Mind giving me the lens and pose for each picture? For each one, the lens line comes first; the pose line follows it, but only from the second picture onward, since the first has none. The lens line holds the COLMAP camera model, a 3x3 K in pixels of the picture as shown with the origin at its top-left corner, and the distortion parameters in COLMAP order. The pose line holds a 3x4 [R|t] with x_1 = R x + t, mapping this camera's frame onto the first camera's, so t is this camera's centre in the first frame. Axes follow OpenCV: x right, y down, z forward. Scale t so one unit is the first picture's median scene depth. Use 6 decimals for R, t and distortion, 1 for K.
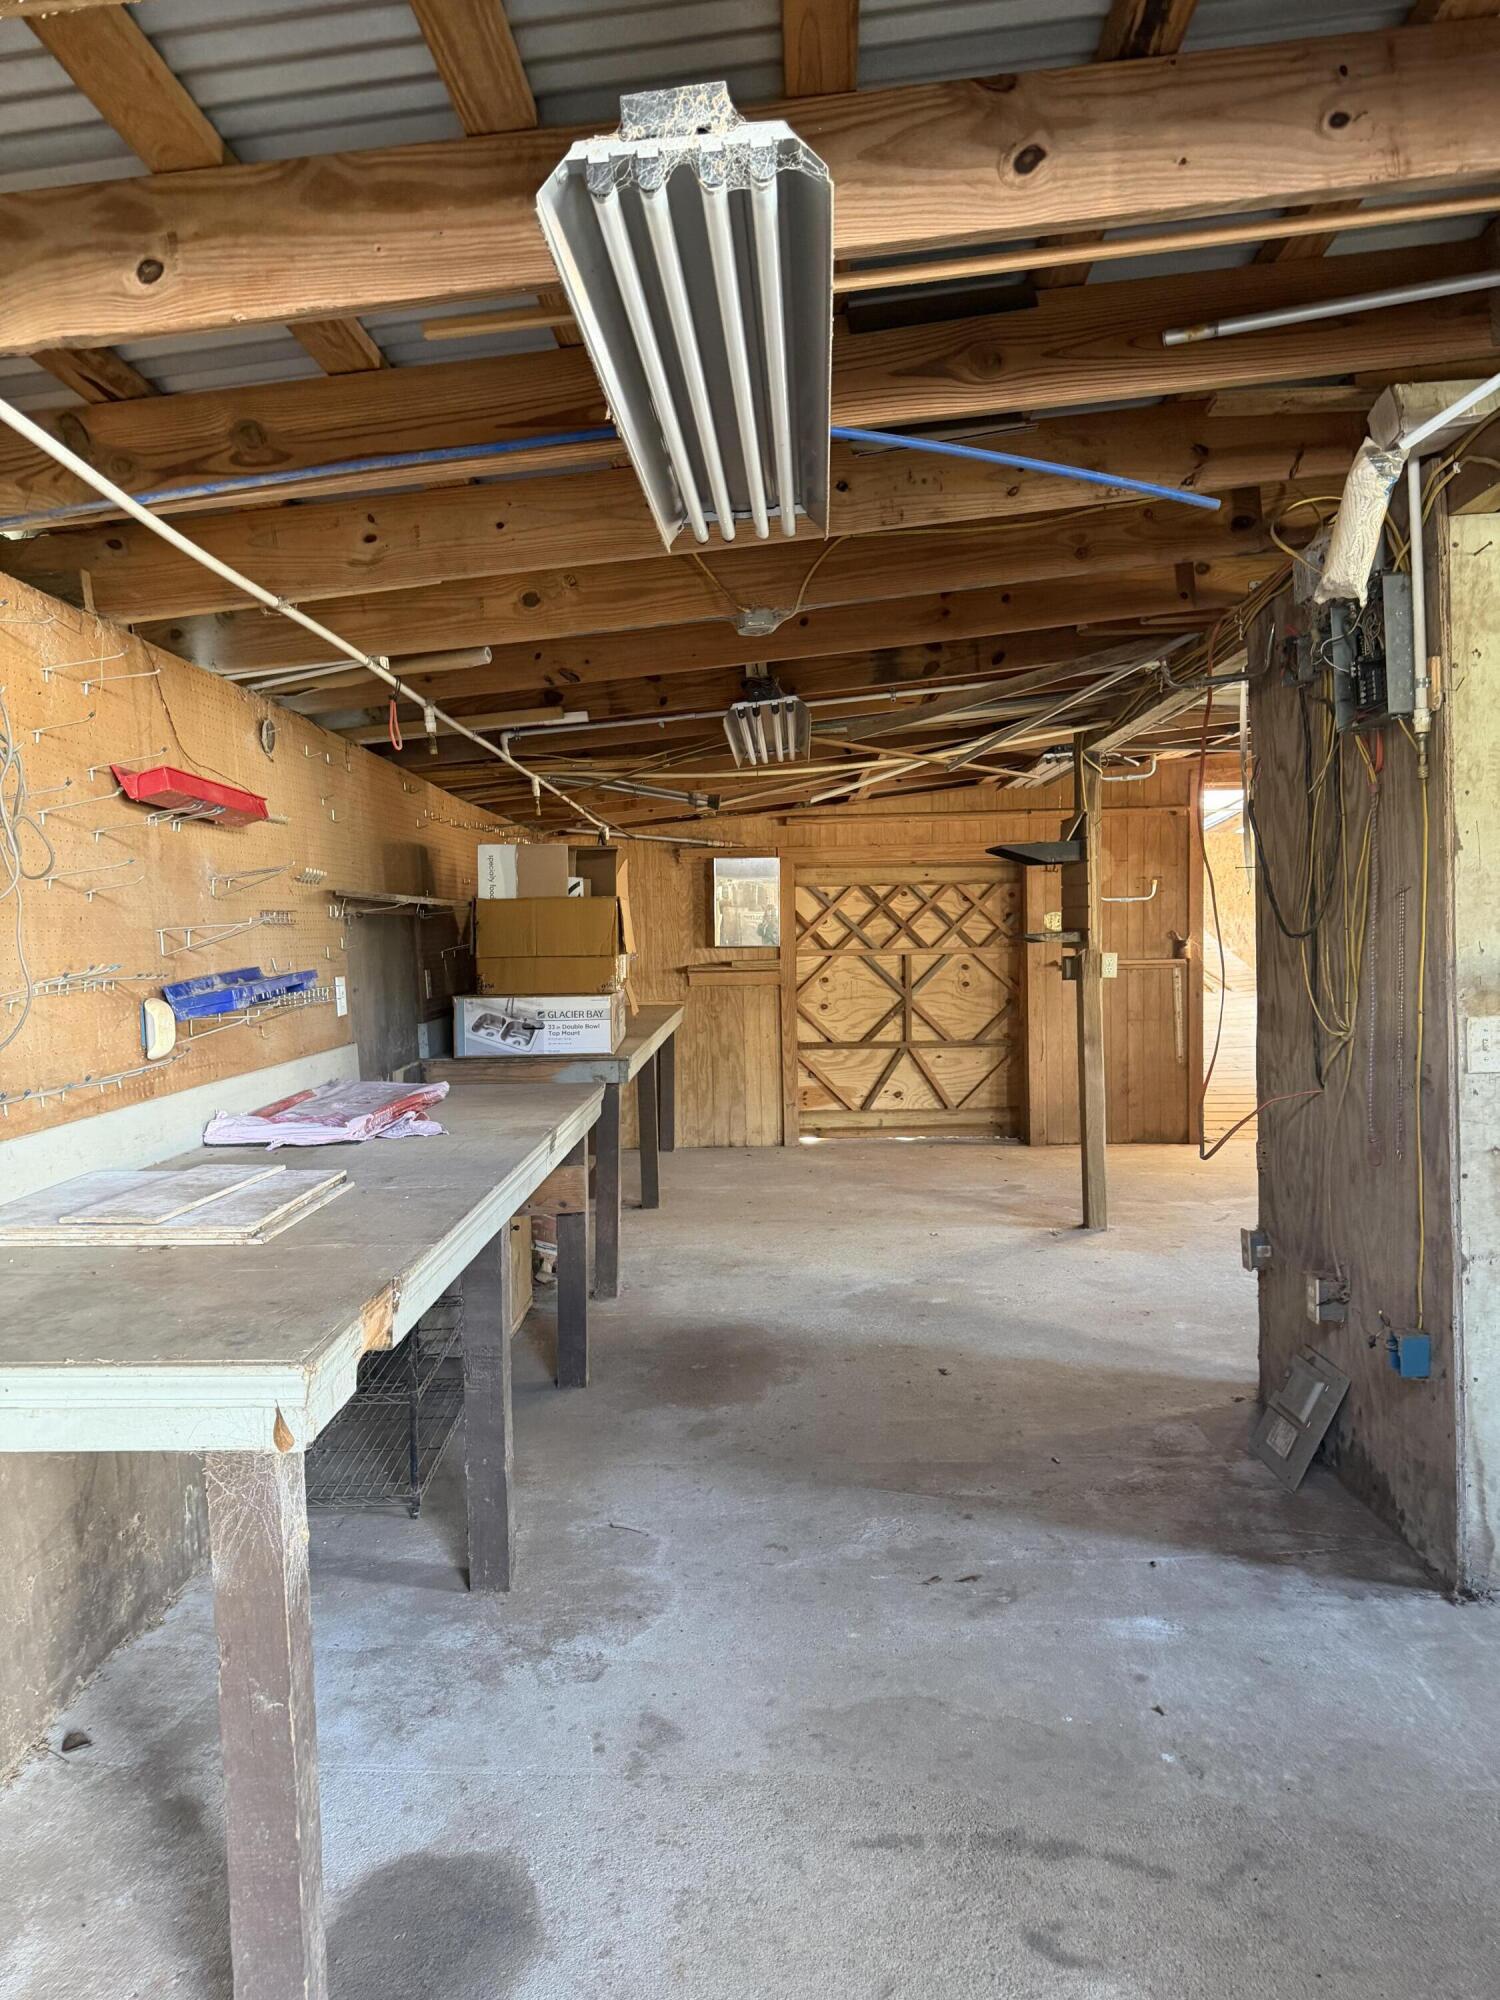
lens RADIAL K [[1339.5, 0, 750.0], [0, 1339.5, 1000.0], [0, 0, 1]] dist [0.060265, -0.002752]
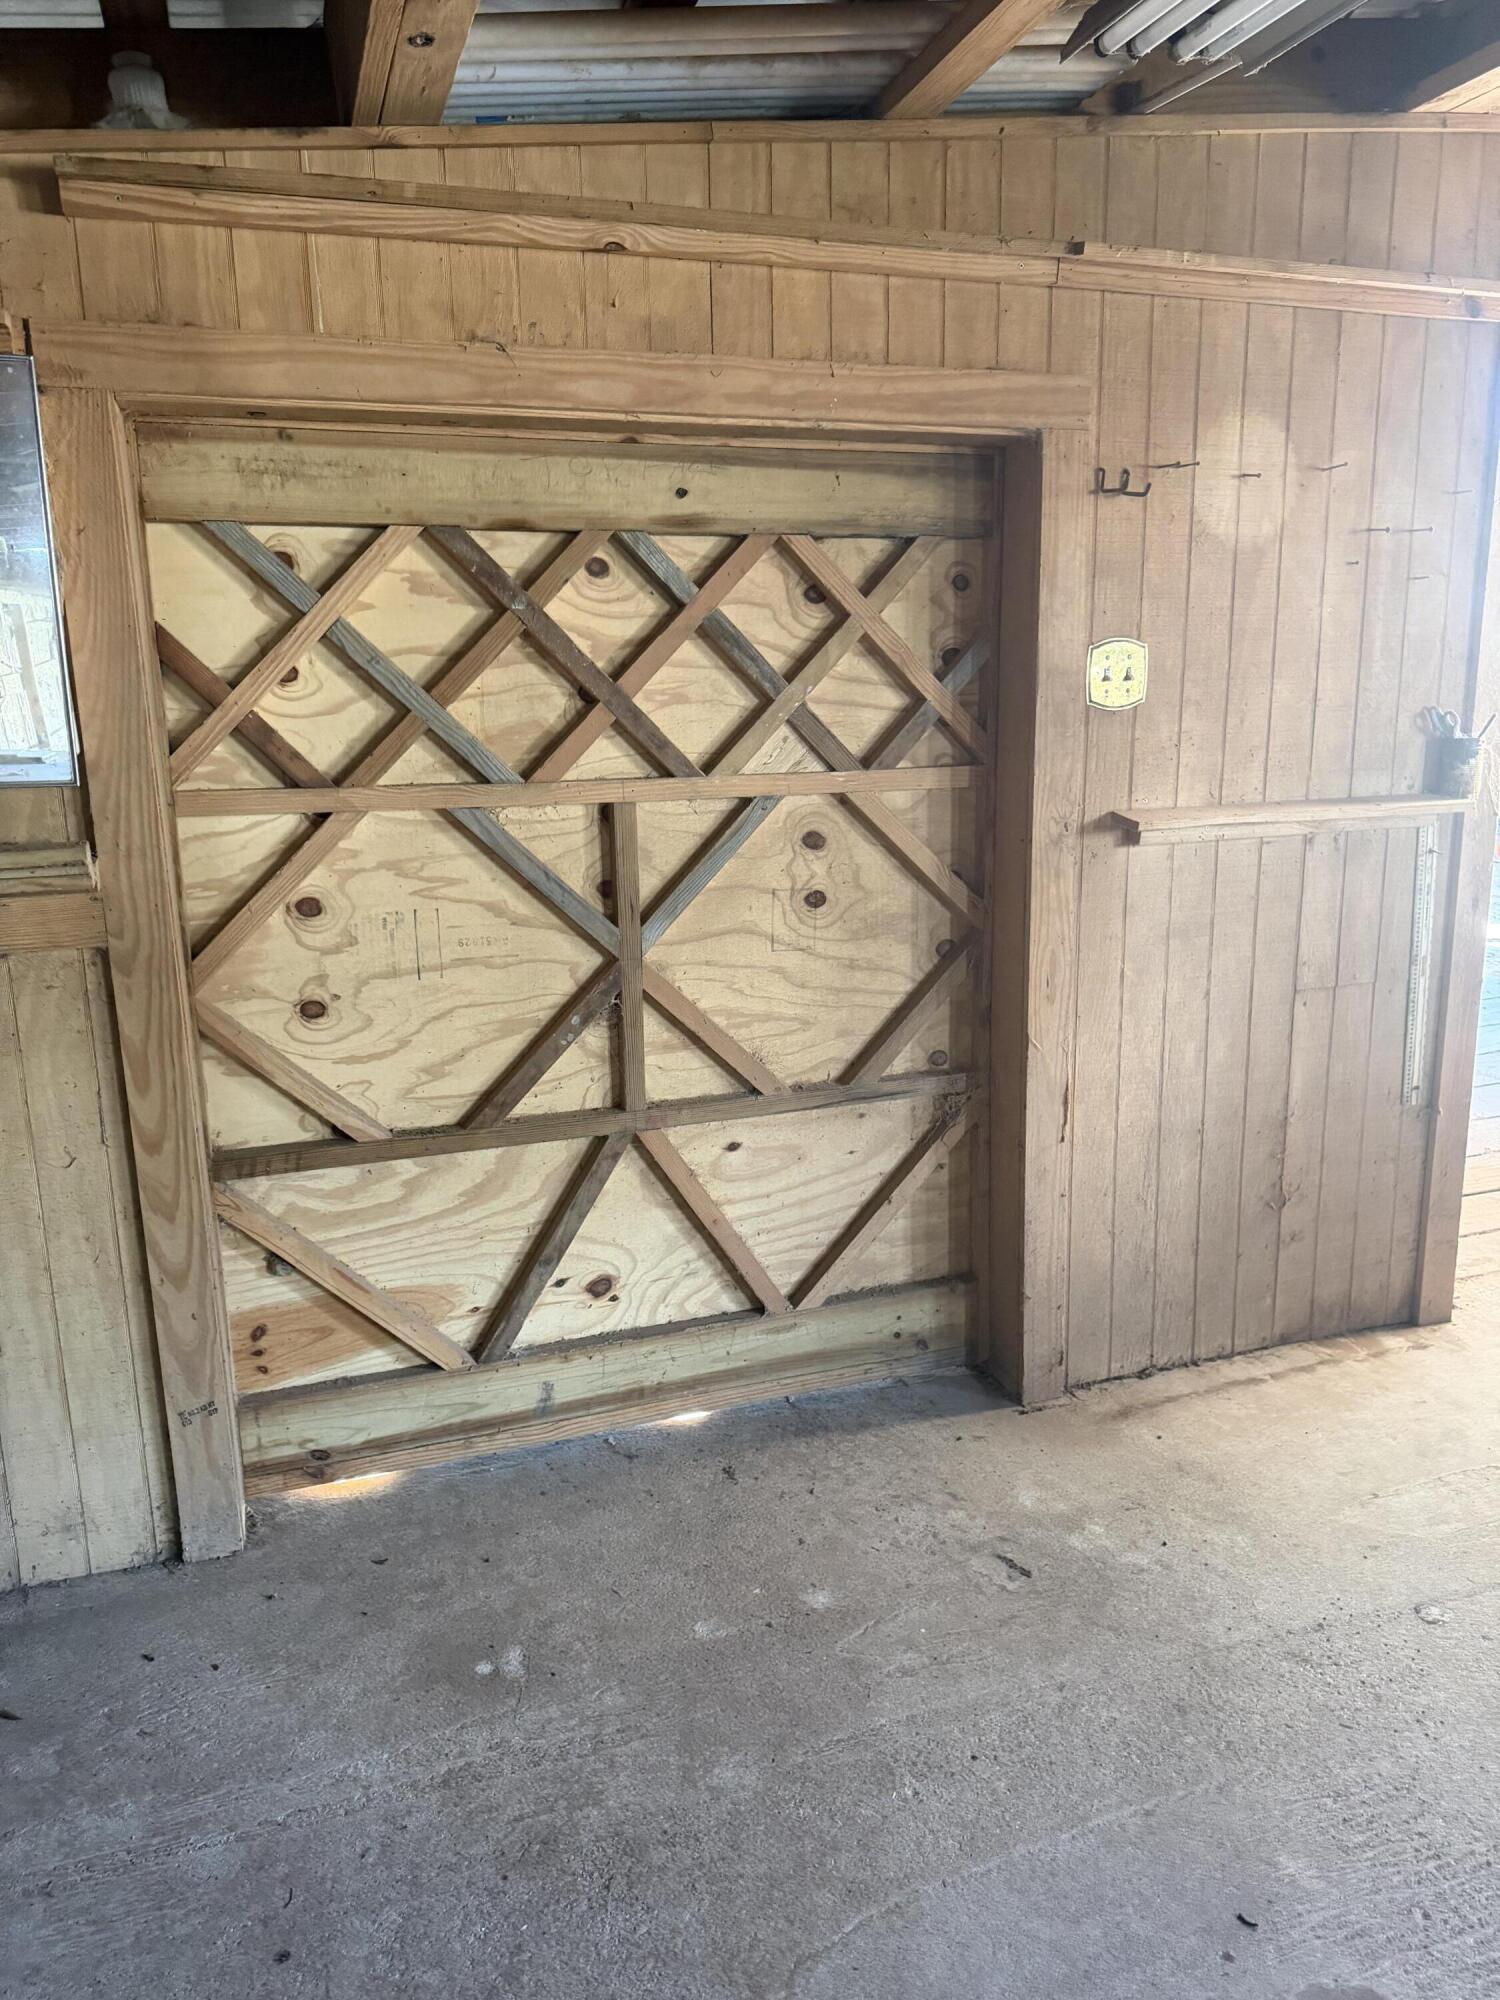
lens RADIAL K [[1339.5, 0, 750.0], [0, 1339.5, 1000.0], [0, 0, 1]] dist [0.060265, -0.002752]
pose [[0.935597, -0.077097, 0.344548, 0.044844], [0.017306, 0.984709, 0.173348, -0.040819], [-0.352644, -0.156221, 0.922625, 0.731121]]
